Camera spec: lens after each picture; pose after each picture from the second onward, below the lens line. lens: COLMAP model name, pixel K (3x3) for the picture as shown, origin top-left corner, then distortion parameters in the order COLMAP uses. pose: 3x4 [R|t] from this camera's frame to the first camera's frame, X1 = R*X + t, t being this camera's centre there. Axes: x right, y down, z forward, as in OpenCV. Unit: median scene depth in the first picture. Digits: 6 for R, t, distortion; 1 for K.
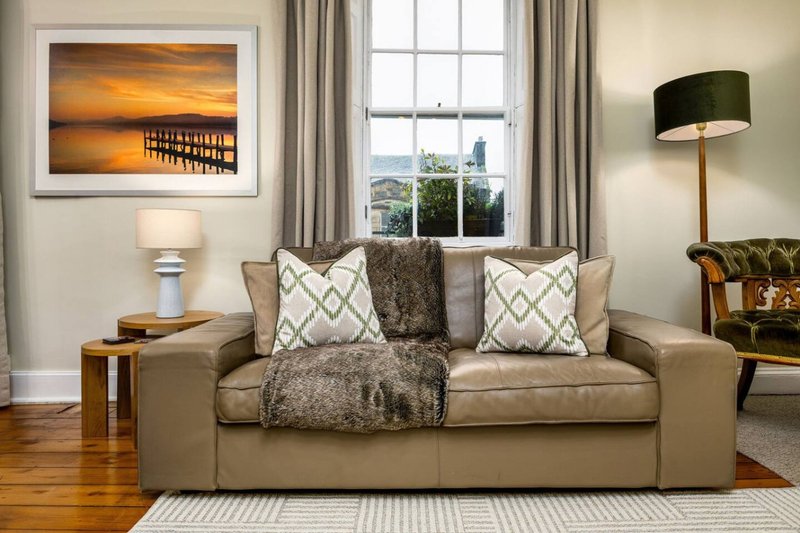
lens RADIAL K [[526.6, 0, 420.3], [0, 526.6, 260.8], [0, 0, 1]] dist [0.012796, -0.000492]
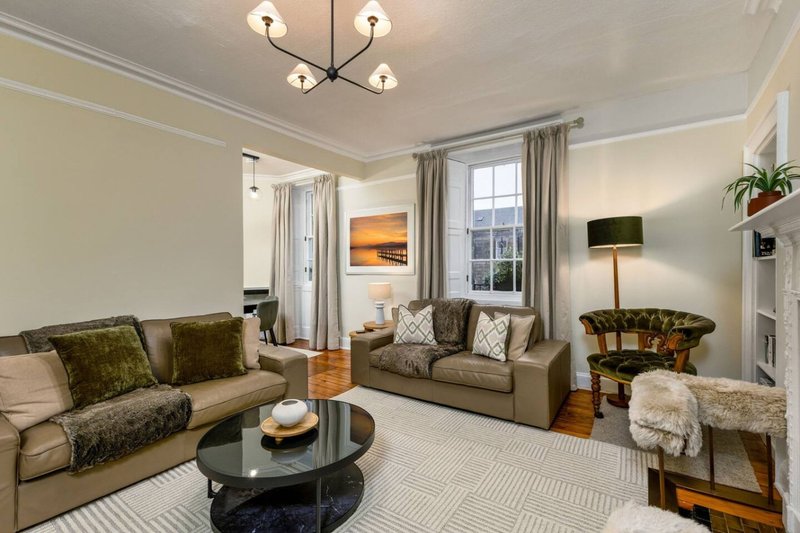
lens RADIAL K [[357.7, 0, 402.5], [0, 357.7, 266.3], [0, 0, 1]] dist [0.023241, -0.000126]
pose [[0.825151, -0.005940, -0.564881, 0.837993], [0.001363, 0.999963, -0.008523, -0.222190], [0.564911, 0.006263, 0.825128, -0.543235]]
